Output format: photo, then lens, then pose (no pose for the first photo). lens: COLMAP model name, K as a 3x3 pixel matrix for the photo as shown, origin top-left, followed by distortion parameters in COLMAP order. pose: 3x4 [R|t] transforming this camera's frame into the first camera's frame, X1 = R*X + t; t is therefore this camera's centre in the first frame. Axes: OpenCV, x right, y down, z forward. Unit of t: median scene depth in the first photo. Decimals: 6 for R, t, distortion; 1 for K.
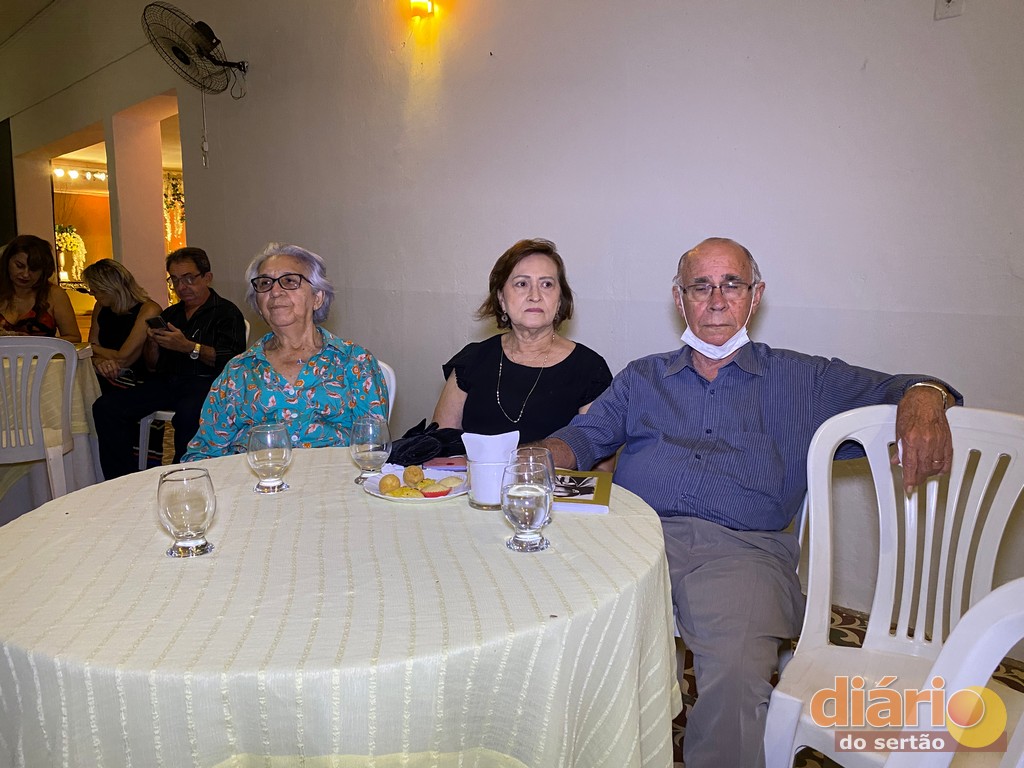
lens RADIAL K [[785.8, 0, 512.0], [0, 785.8, 384.0], [0, 0, 1]] dist [-0.004870, -0.004273]
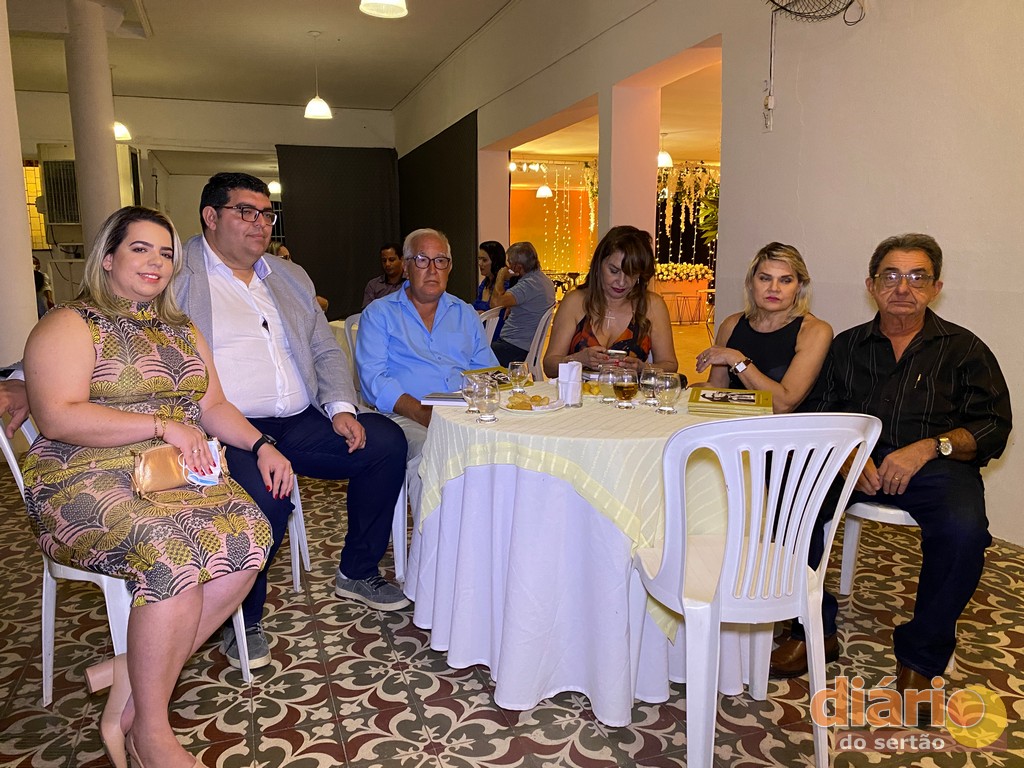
lens RADIAL K [[785.8, 0, 512.0], [0, 785.8, 384.0], [0, 0, 1]] dist [-0.004870, -0.004273]
pose [[0.906210, 0.049091, -0.419968, -0.250168], [-0.041180, 0.998762, 0.027888, -0.038107], [0.420817, -0.007978, 0.907111, 0.180537]]
